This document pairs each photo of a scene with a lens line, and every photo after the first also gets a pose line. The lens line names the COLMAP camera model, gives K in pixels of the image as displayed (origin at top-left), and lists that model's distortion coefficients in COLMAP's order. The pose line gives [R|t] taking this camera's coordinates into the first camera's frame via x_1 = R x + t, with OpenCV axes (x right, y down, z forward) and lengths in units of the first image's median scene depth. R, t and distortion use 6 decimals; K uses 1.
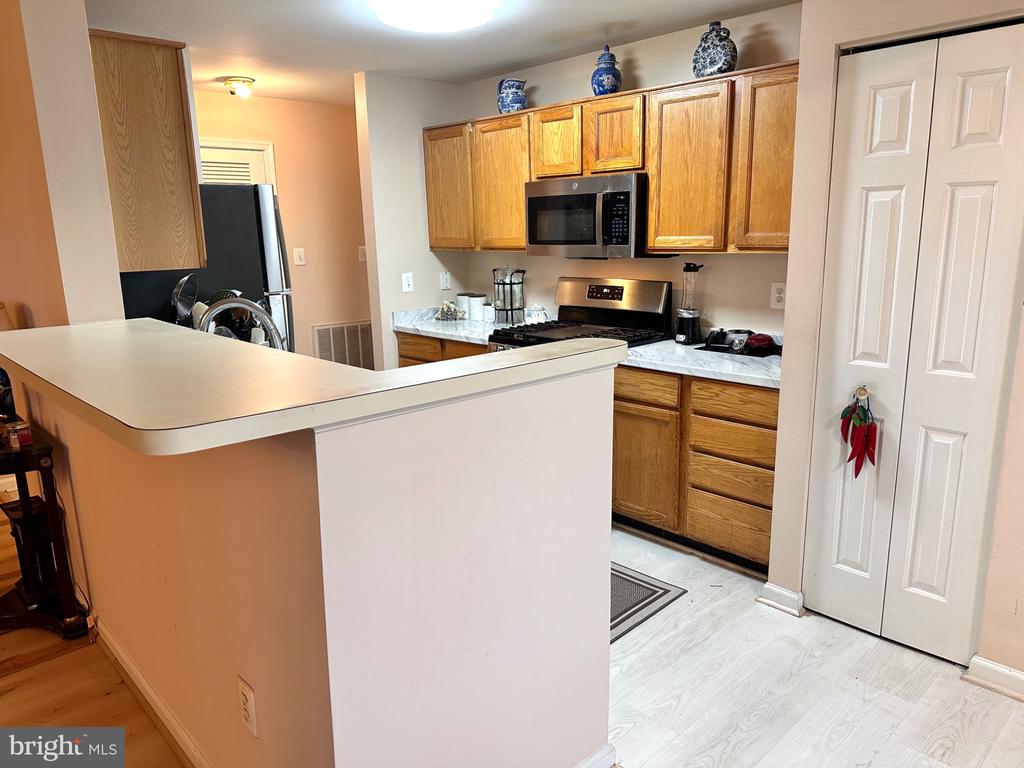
lens RADIAL K [[725.8, 0, 512.0], [0, 725.8, 384.0], [0, 0, 1]] dist [0.120241, -0.191336]
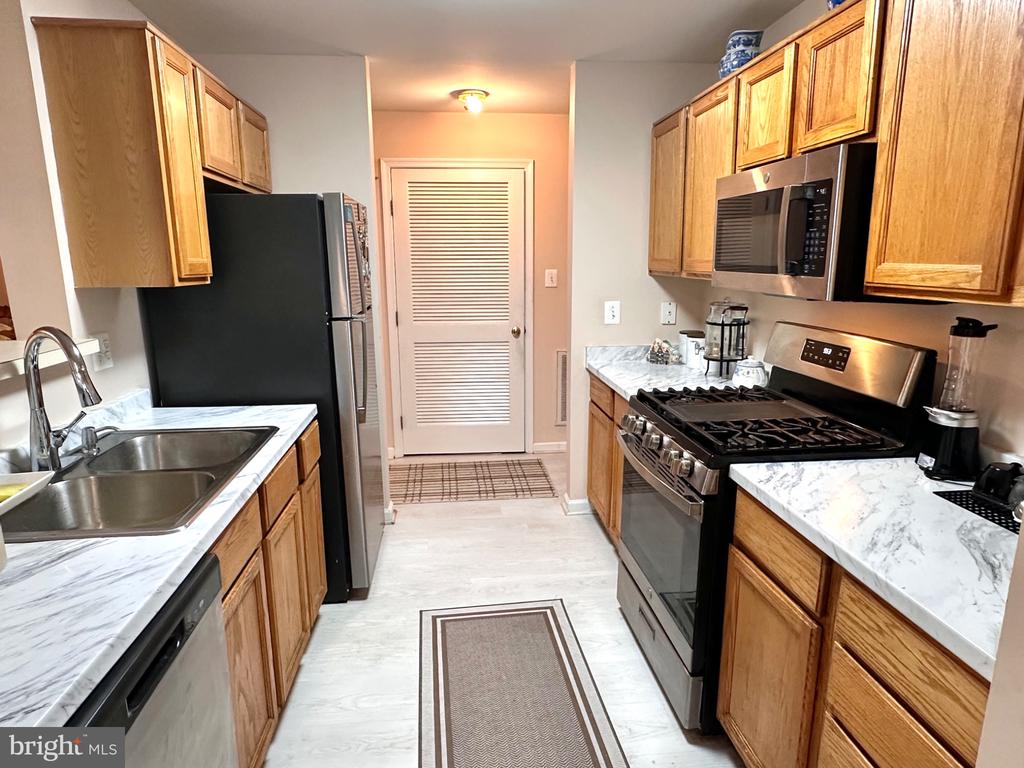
lens RADIAL K [[622.5, 0, 509.5], [0, 622.5, 390.3], [0, 0, 1]] dist [-0.005994, -0.001070]
pose [[0.790534, 0.144729, -0.595072, 0.253419], [-0.139820, 0.988664, 0.054709, -0.095873], [0.596244, 0.039954, 0.801808, 0.474989]]
